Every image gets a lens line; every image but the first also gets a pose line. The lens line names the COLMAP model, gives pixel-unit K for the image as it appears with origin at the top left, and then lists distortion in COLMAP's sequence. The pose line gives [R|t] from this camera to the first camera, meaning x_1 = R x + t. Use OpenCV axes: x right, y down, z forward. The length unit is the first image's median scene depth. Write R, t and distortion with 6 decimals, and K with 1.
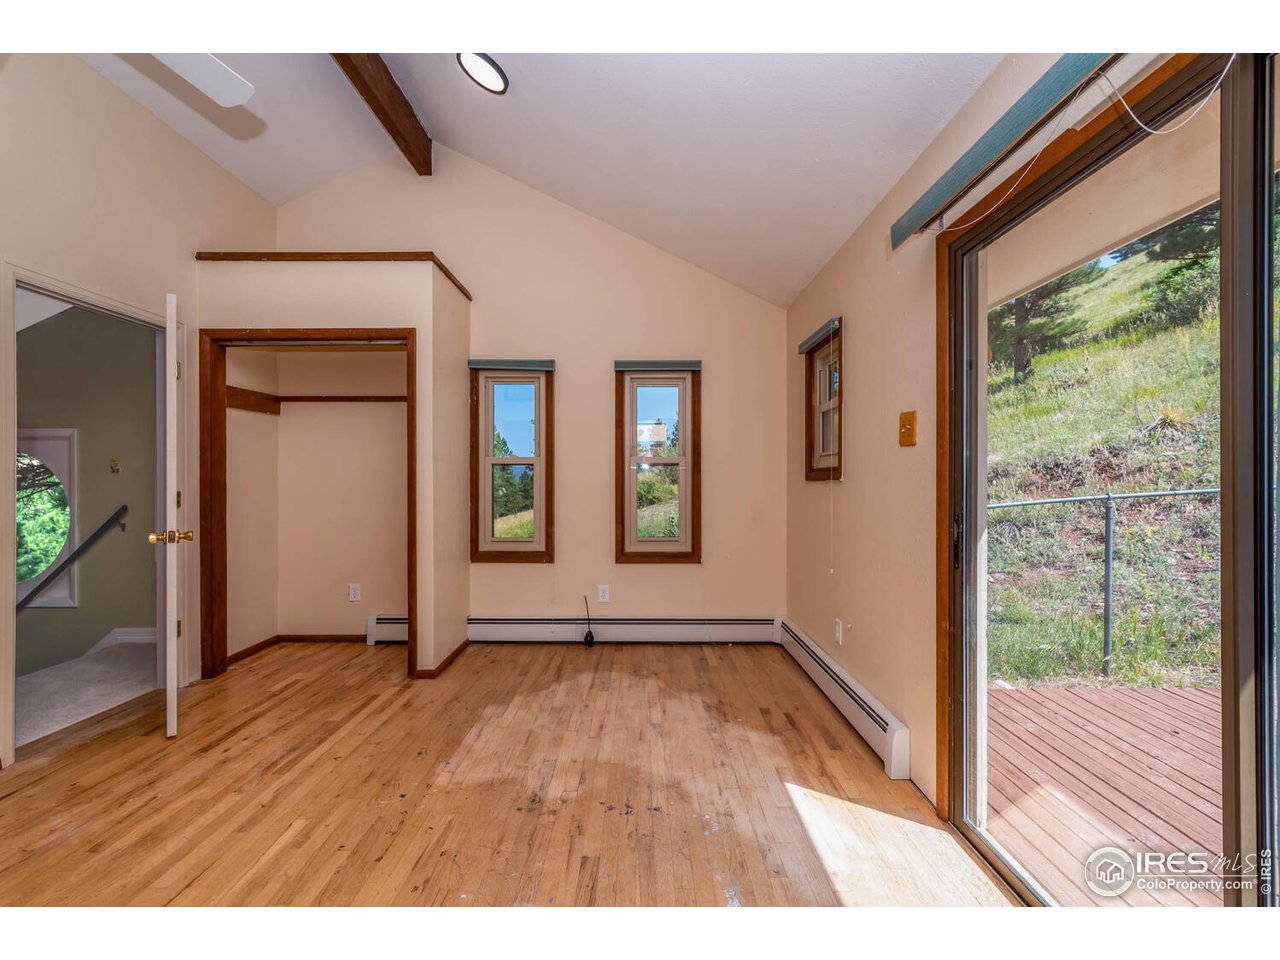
lens RADIAL K [[589.1, 0, 637.5], [0, 589.1, 480.9], [0, 0, 1]] dist [-0.002974, -0.000338]
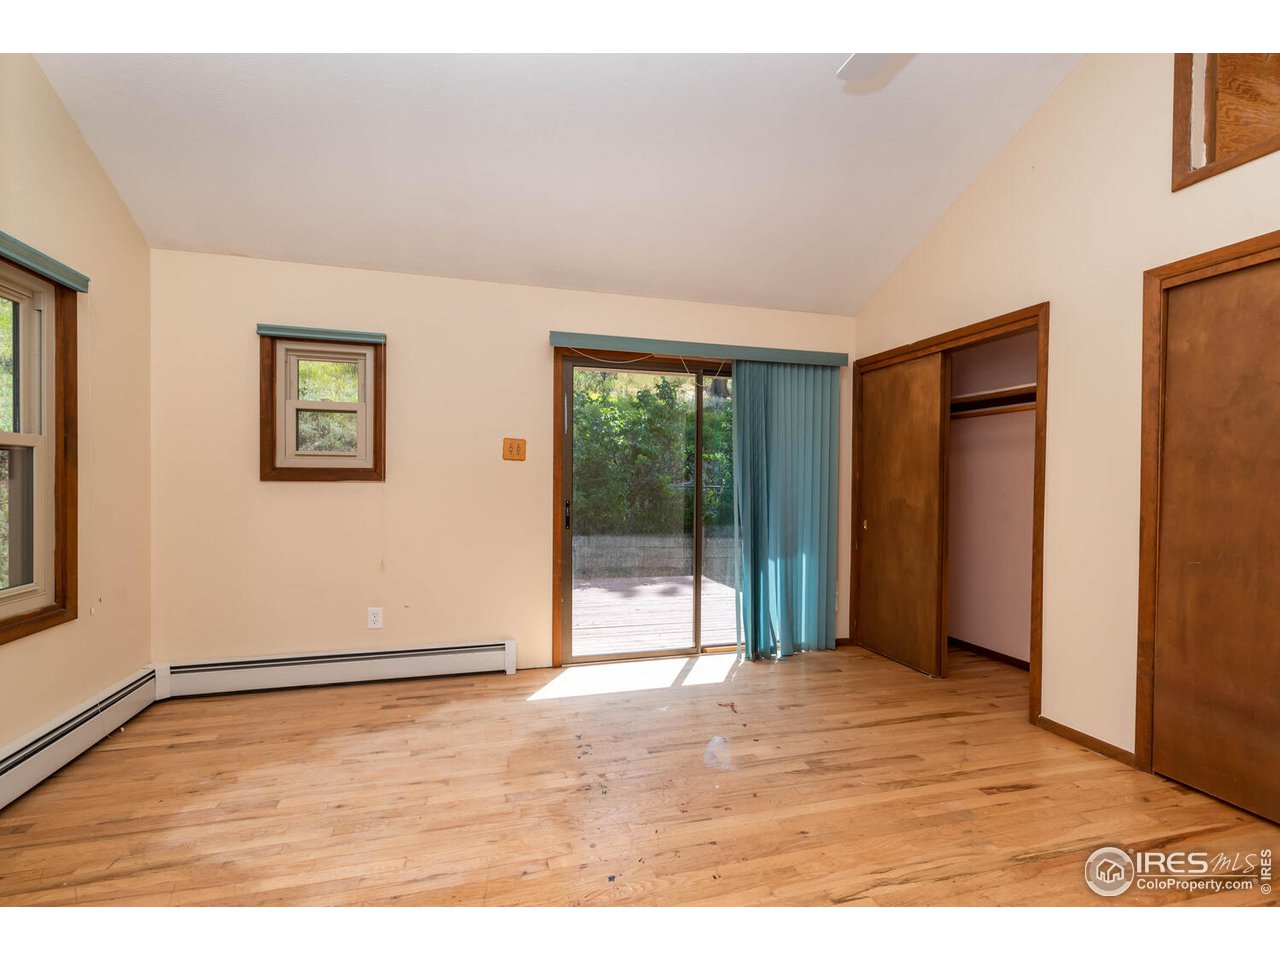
lens RADIAL K [[554.4, 0, 633.5], [0, 554.4, 483.7], [0, 0, 1]] dist [0.000442, -0.000048]
pose [[-0.279326, -0.005781, 0.960179, -1.090038], [-0.006078, 0.999972, 0.004252, -0.004020], [-0.960177, -0.004648, -0.279354, 1.143951]]
